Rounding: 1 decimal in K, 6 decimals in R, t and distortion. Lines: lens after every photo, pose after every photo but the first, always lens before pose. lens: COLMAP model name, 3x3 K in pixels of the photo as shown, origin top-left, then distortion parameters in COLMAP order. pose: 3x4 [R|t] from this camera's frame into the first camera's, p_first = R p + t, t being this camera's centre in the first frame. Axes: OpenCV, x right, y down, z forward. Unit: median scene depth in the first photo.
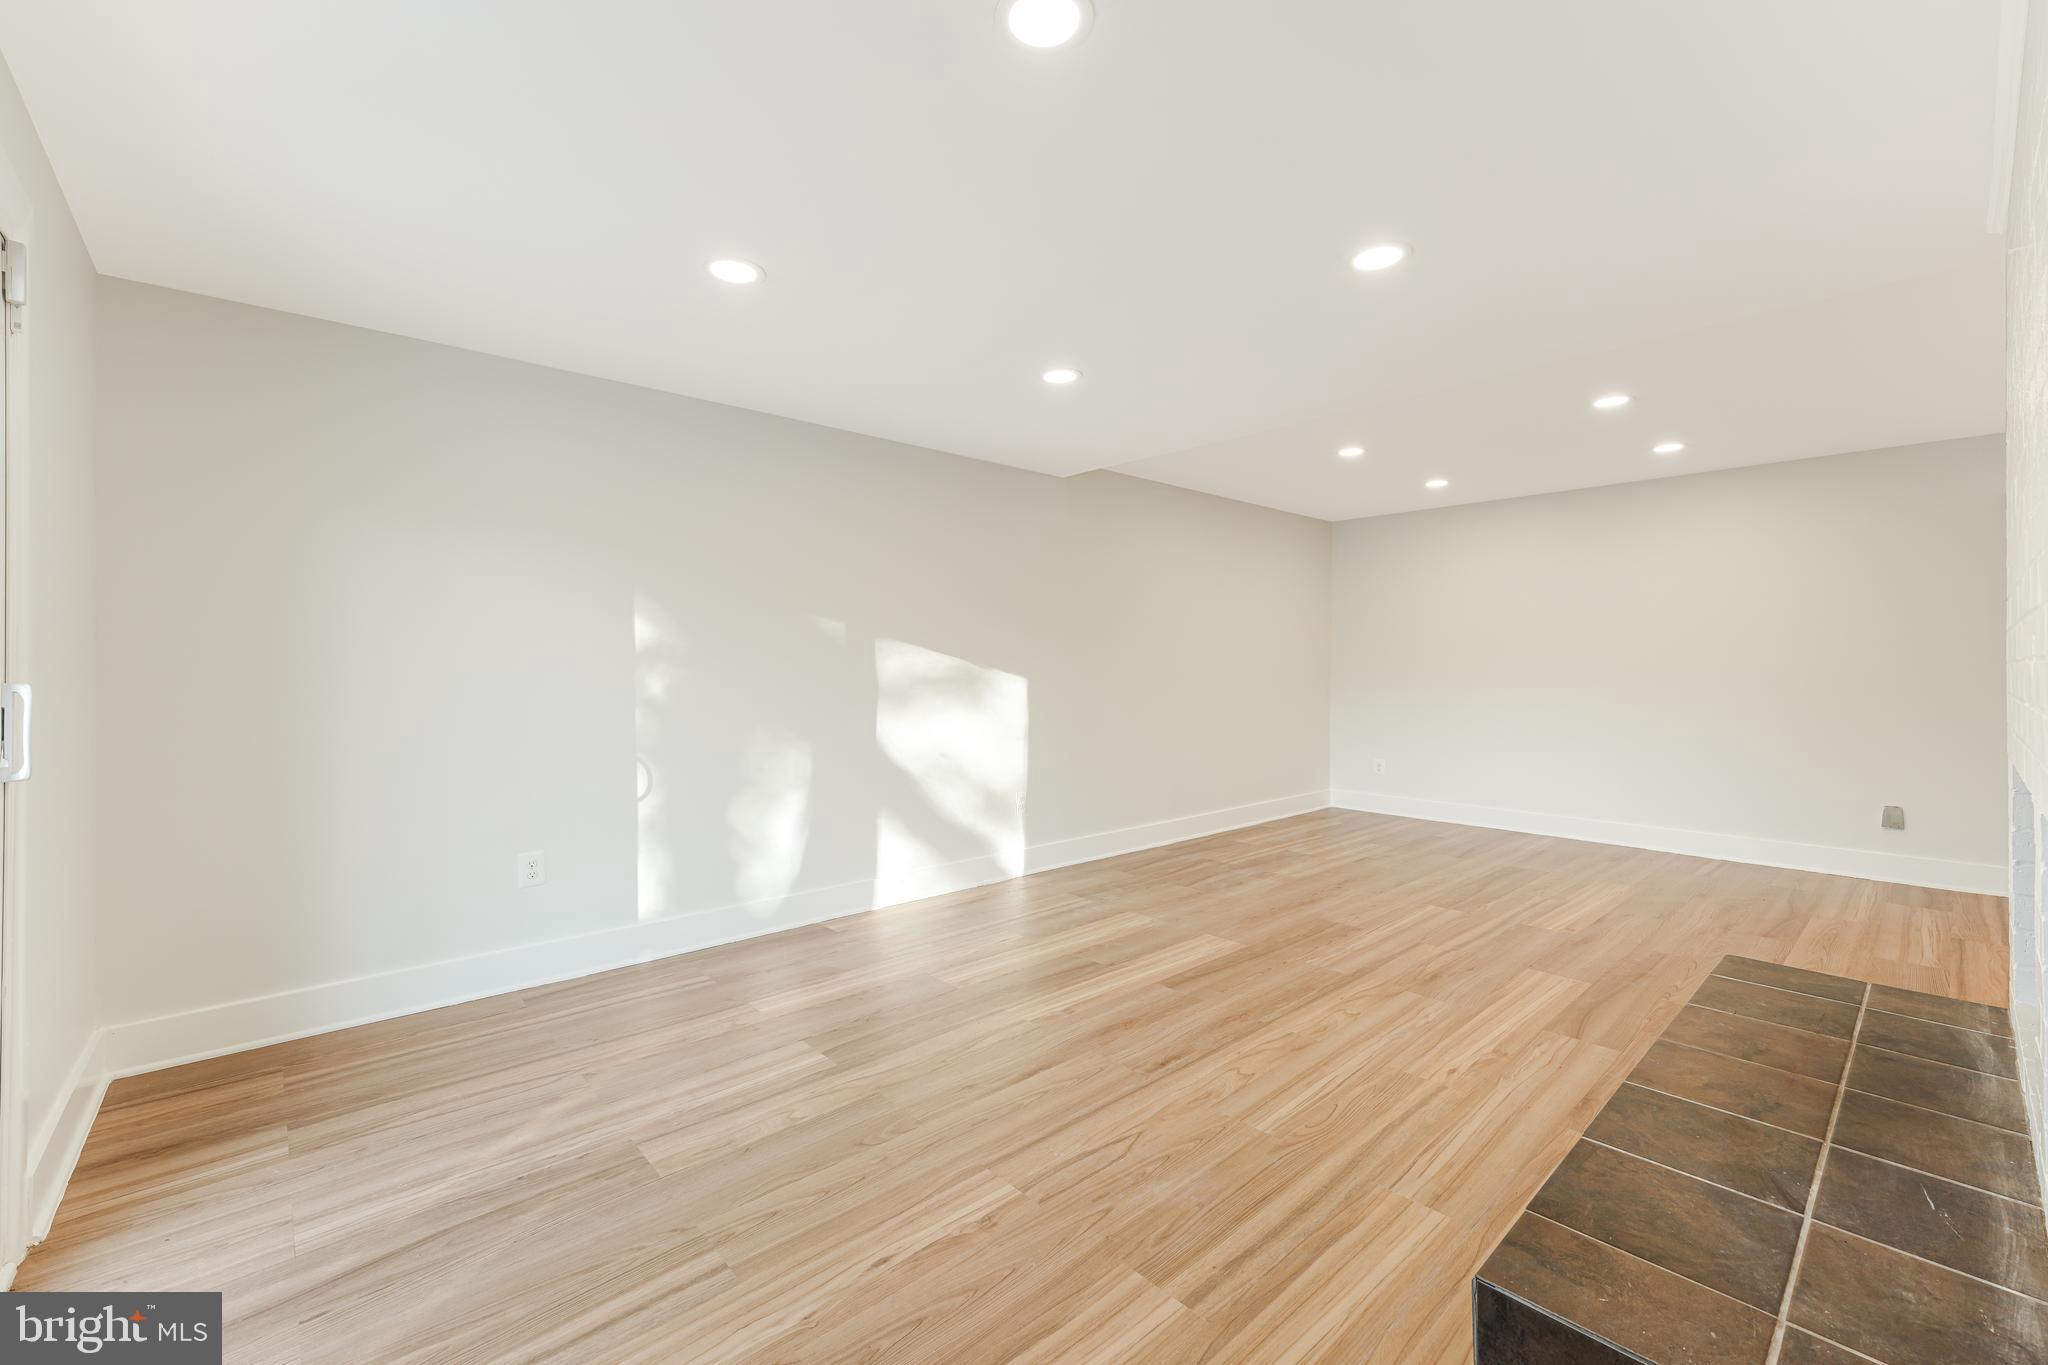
lens RADIAL K [[830.8, 0, 1024.8], [0, 830.8, 660.9], [0, 0, 1]] dist [-0.000809, 0.000263]
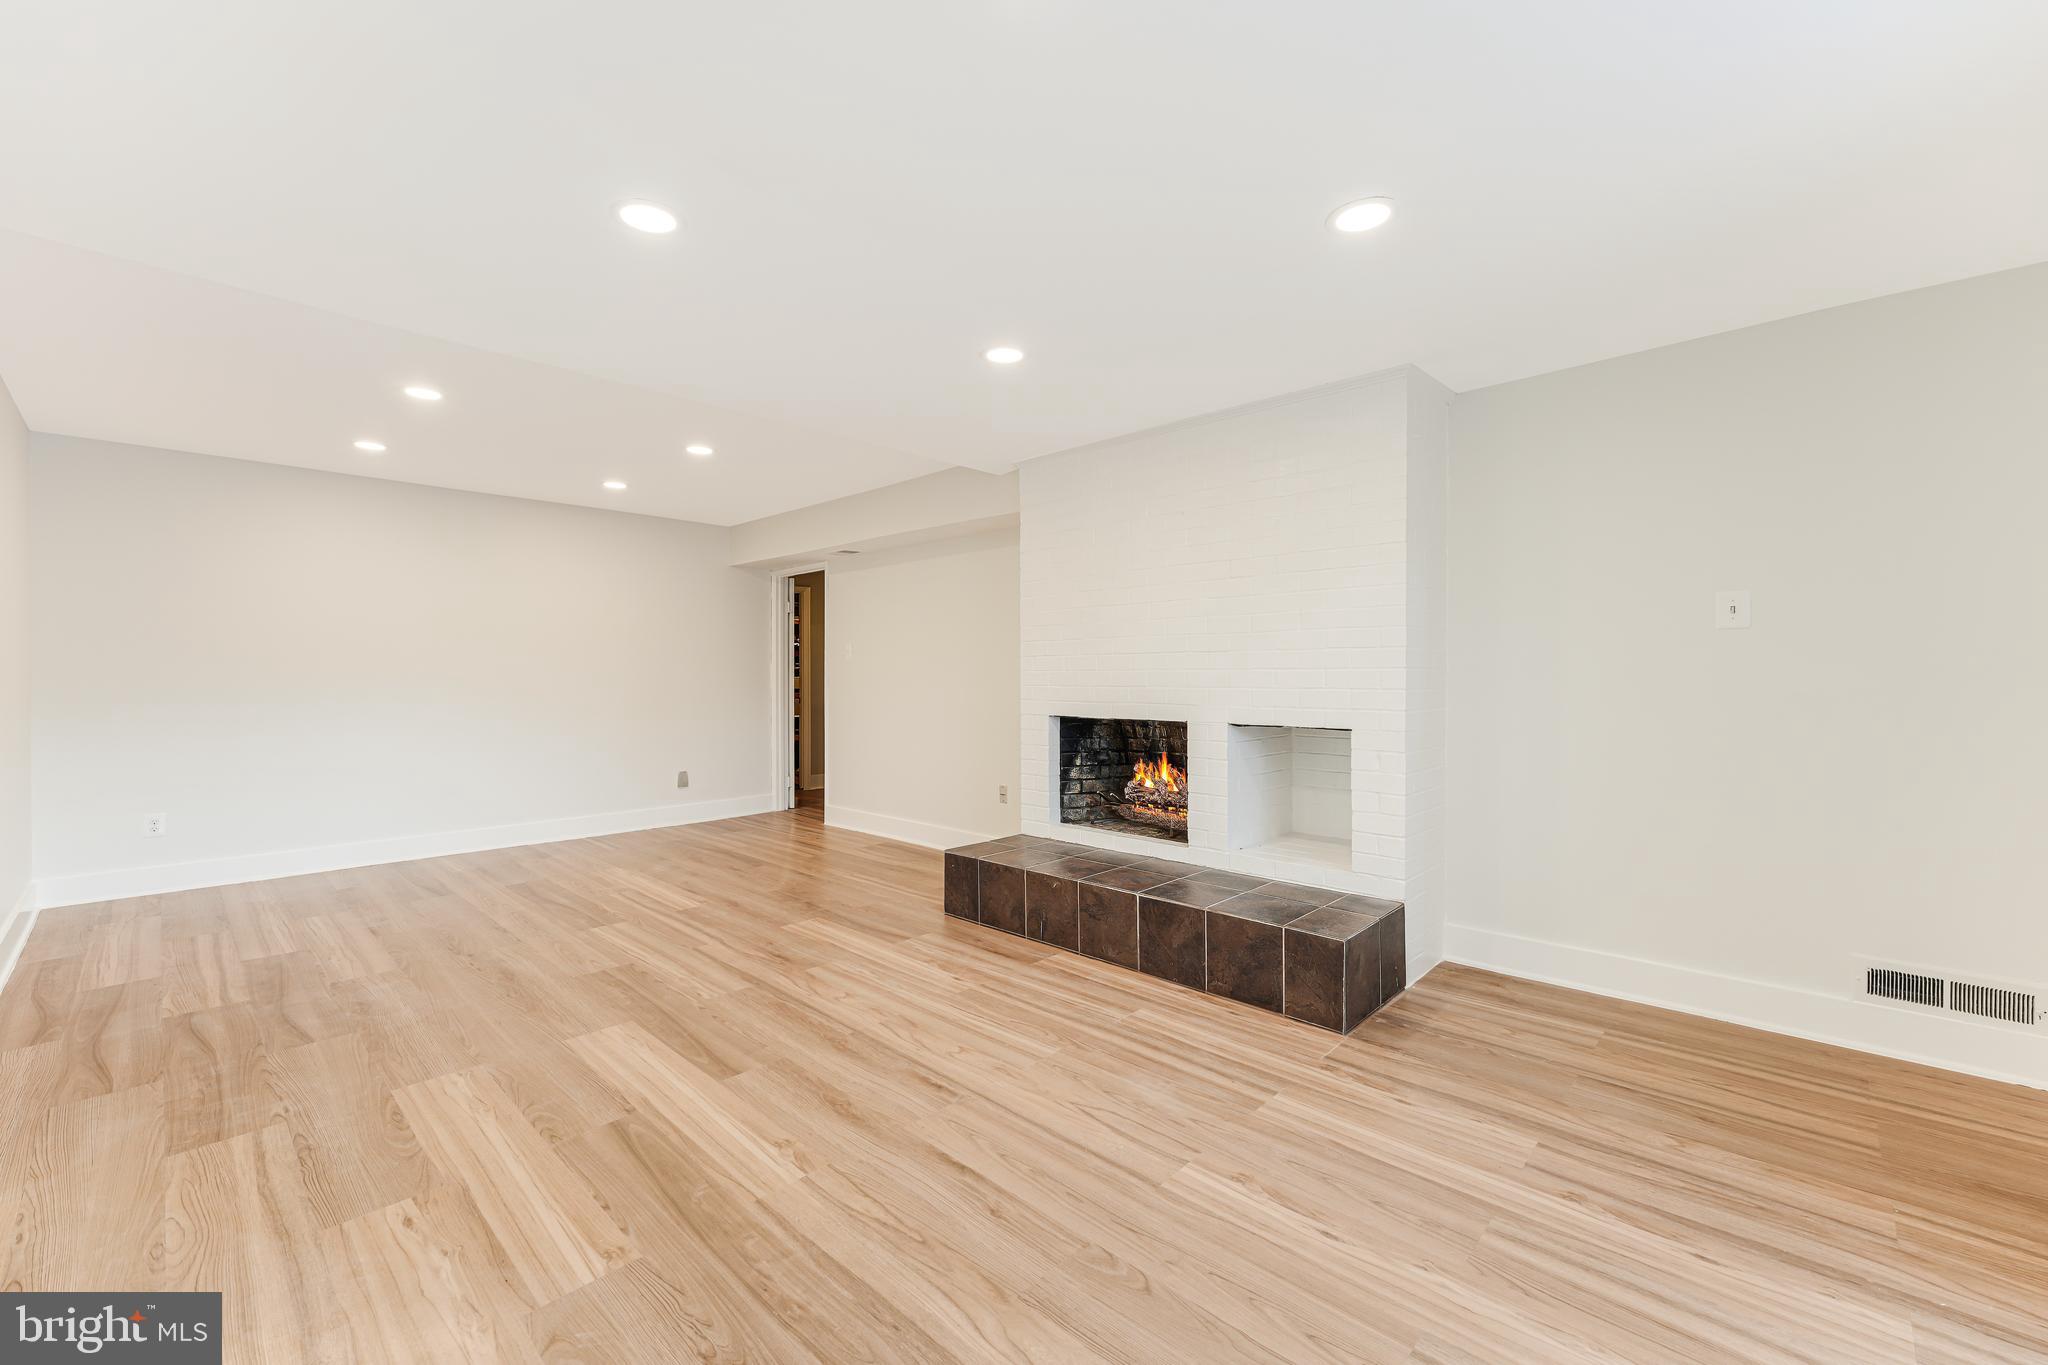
lens RADIAL K [[833.4, 0, 1037.6], [0, 833.4, 693.5], [0, 0, 1]] dist [-0.001905, -0.000088]
pose [[-0.074666, -0.024173, 0.996916, -0.697158], [-0.002752, 0.999707, 0.024035, 0.013222], [-0.997205, -0.000949, -0.074710, 0.861170]]
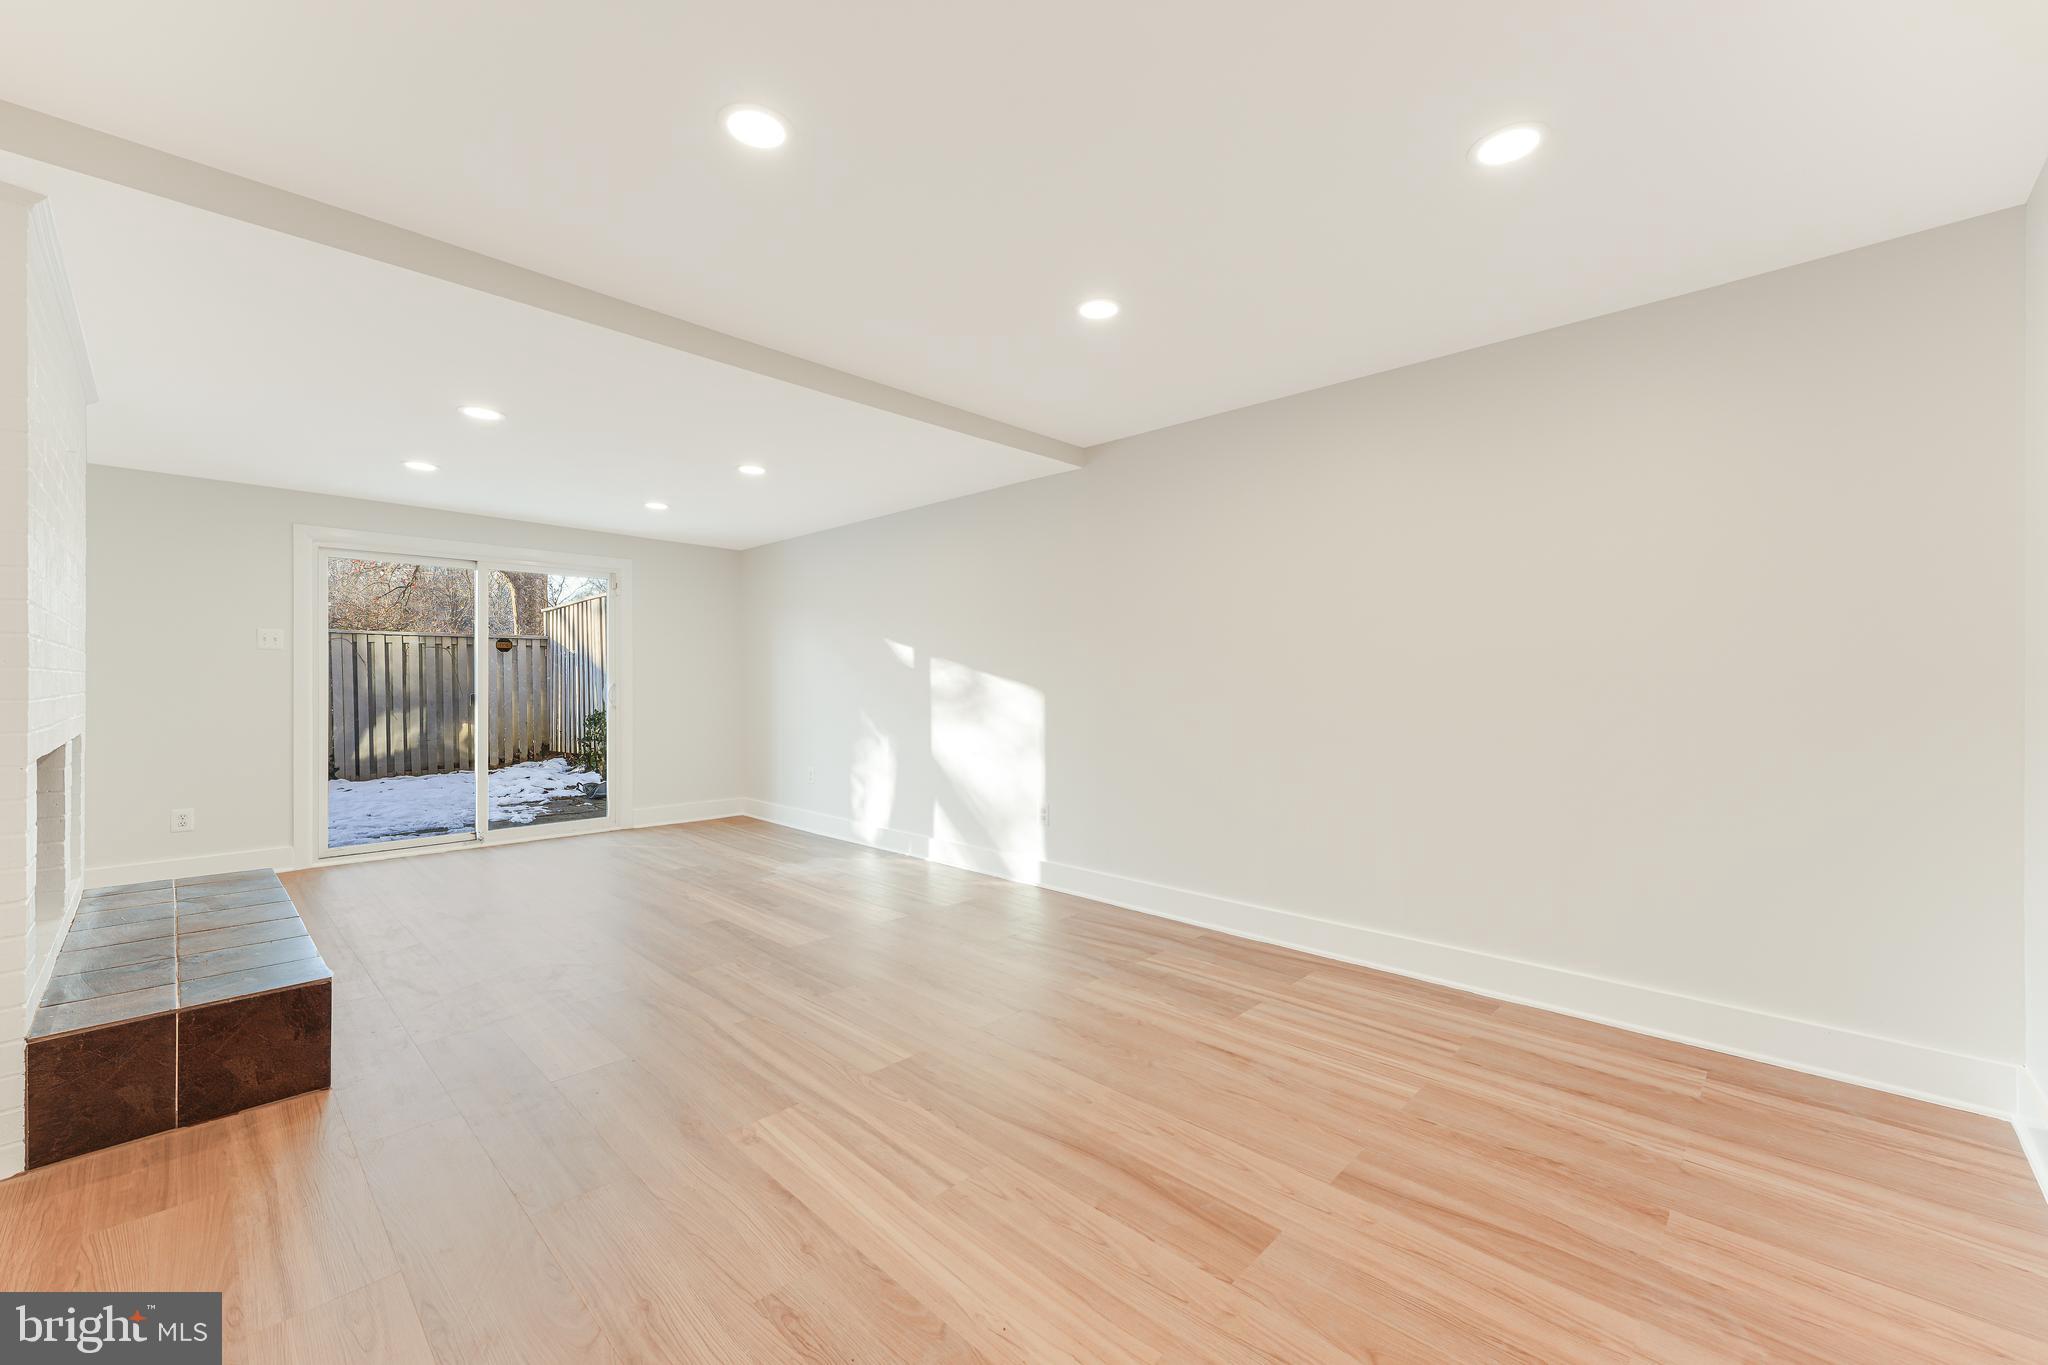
lens RADIAL K [[830.8, 0, 1024.8], [0, 830.8, 660.9], [0, 0, 1]] dist [-0.000809, 0.000263]
pose [[0.049302, -0.043932, -0.997817, 1.663079], [0.001477, 0.999034, -0.043913, 0.050611], [0.998783, 0.000691, 0.049320, 1.577046]]
